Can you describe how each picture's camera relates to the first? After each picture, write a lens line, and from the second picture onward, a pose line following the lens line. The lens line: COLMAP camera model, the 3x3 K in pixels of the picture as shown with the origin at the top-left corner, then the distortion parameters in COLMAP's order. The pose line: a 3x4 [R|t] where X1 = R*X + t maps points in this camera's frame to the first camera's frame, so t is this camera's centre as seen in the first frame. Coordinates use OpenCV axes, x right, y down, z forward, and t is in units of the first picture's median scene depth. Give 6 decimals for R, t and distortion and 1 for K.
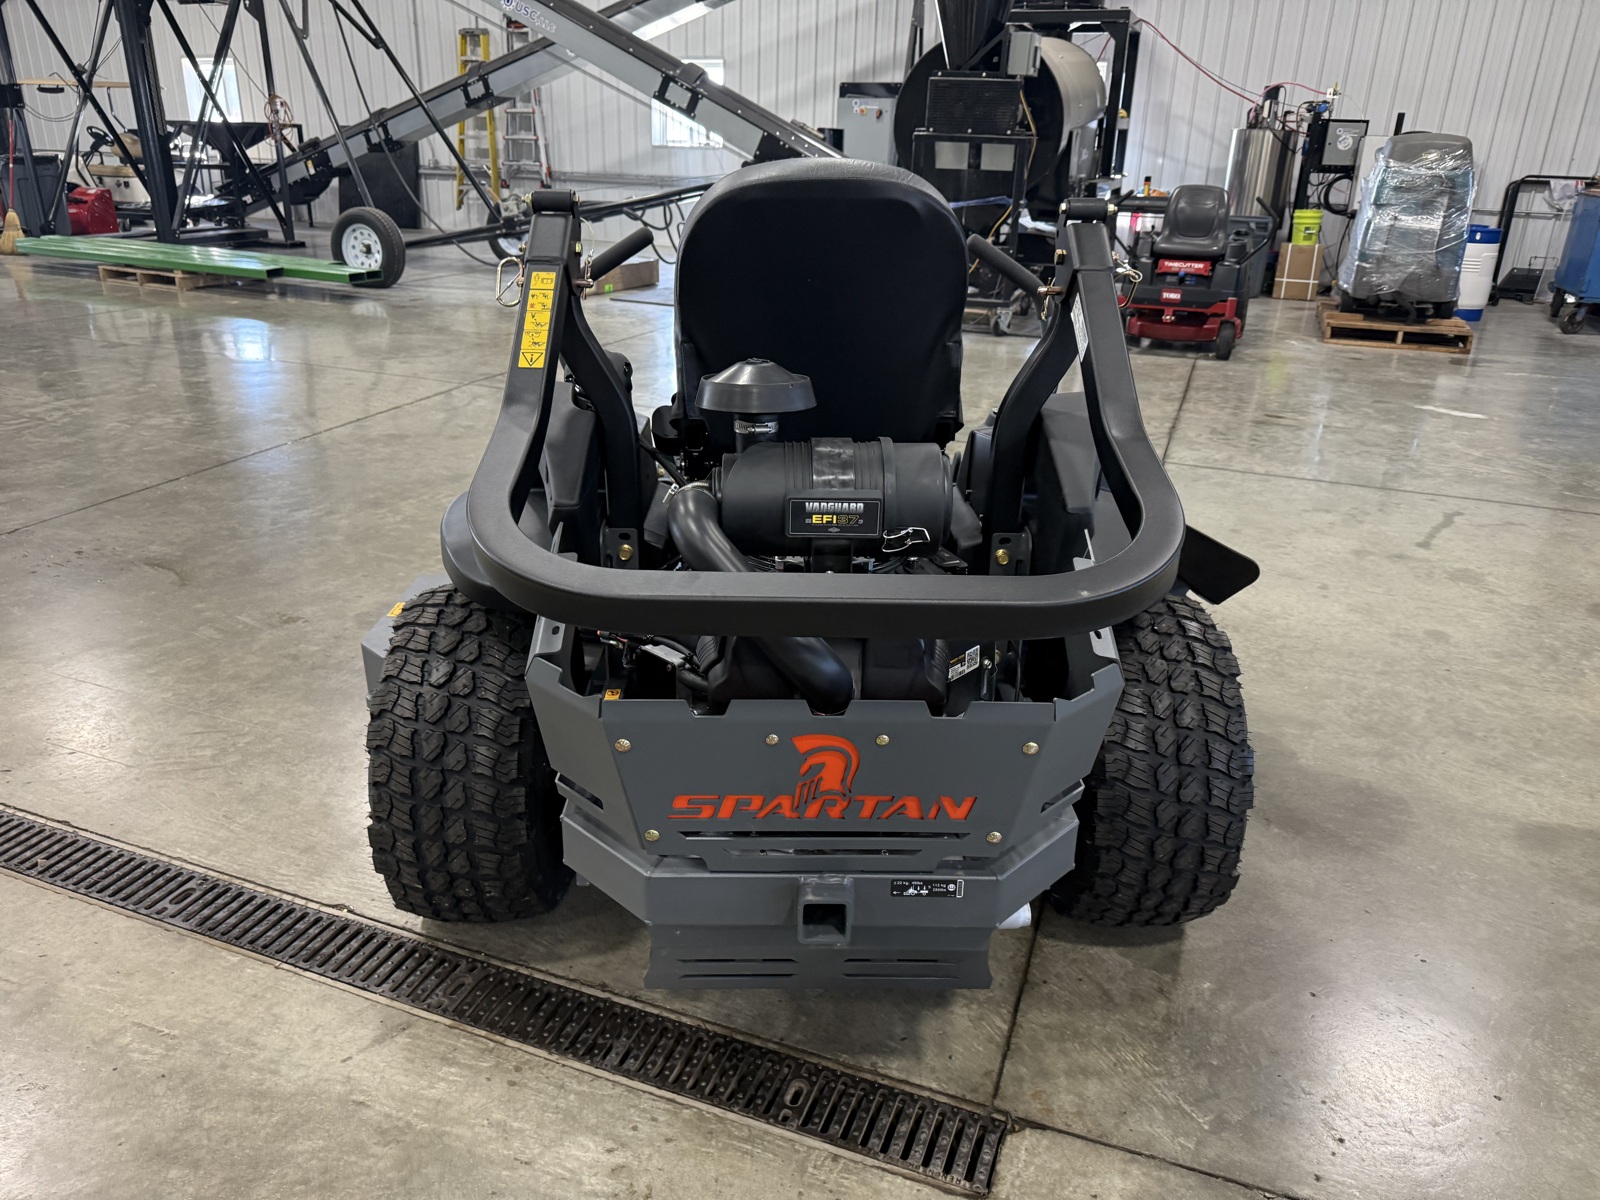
lens RADIAL K [[1129.2, 0, 792.1], [0, 1129.2, 592.4], [0, 0, 1]] dist [0.022728, -0.030005]
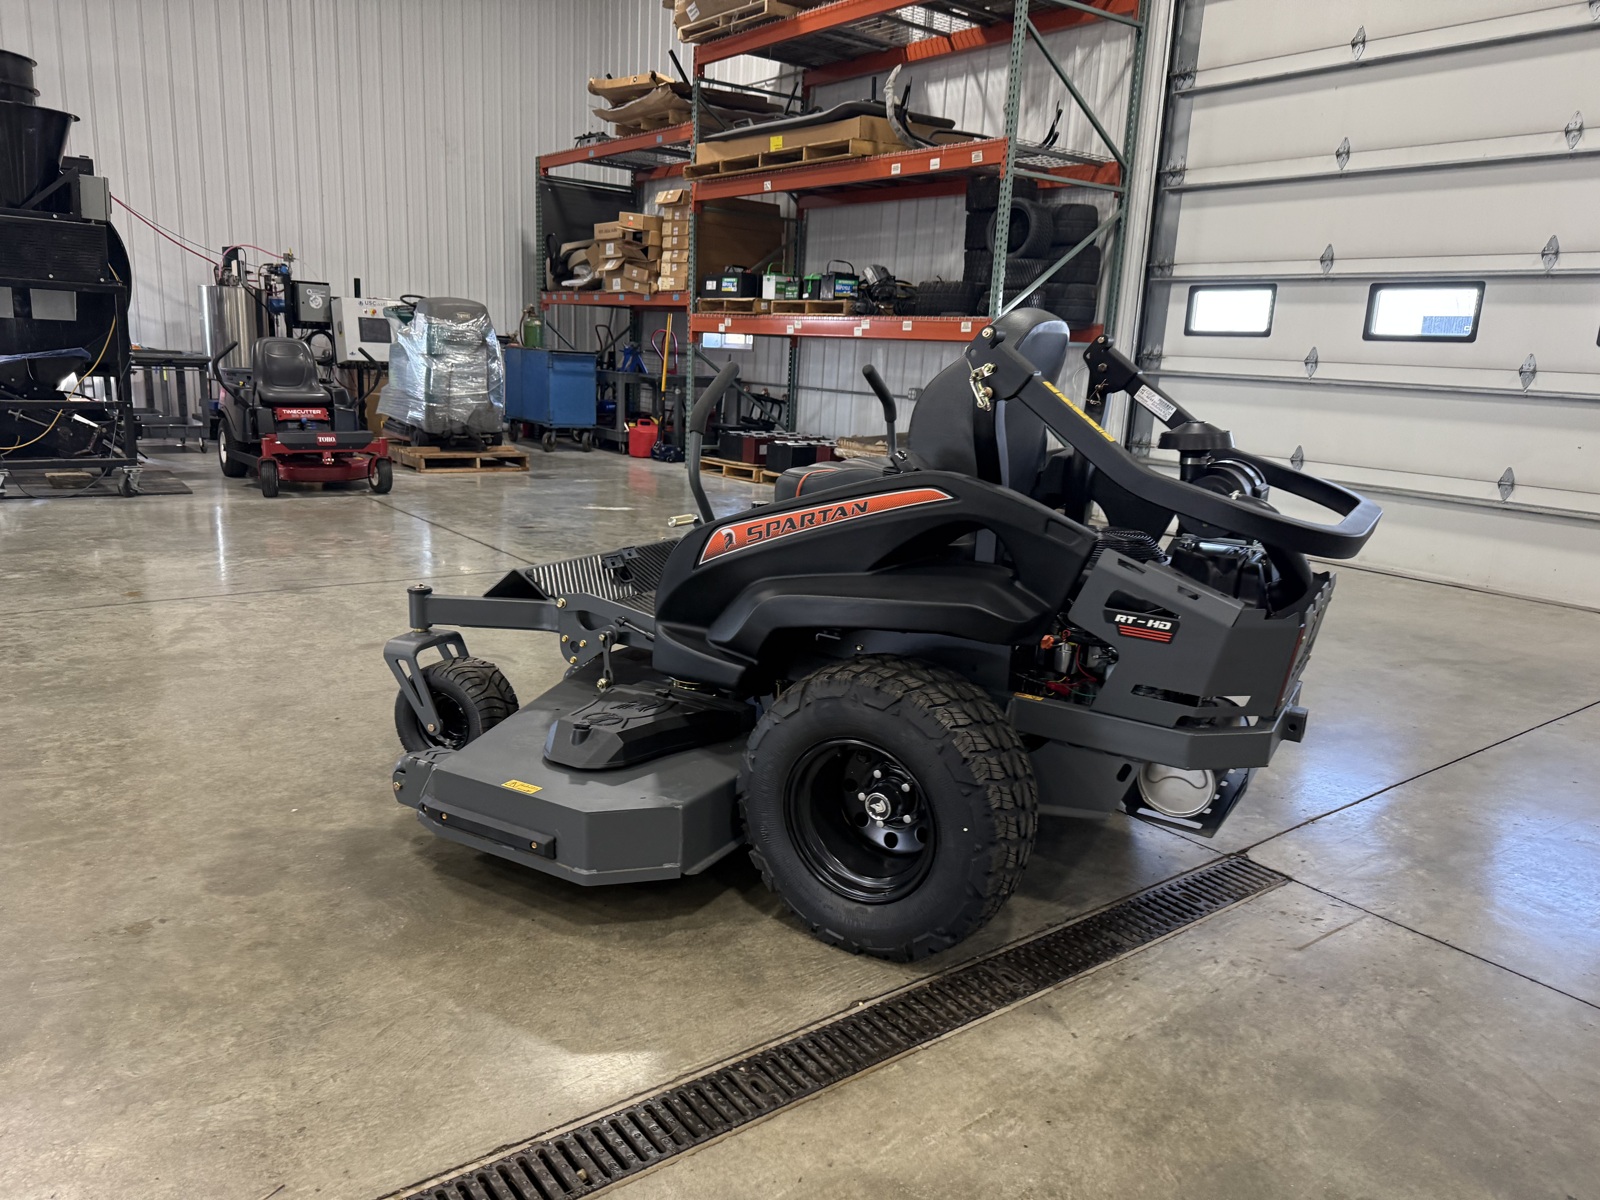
lens RADIAL K [[1129.2, 0, 788.0], [0, 1129.2, 606.8], [0, 0, 1]] dist [0.022728, -0.030005]
pose [[0.526306, -0.190207, 0.828748, -0.522686], [0.285784, 0.957530, 0.038274, -0.051876], [-0.800831, 0.216699, 0.558311, 0.175795]]
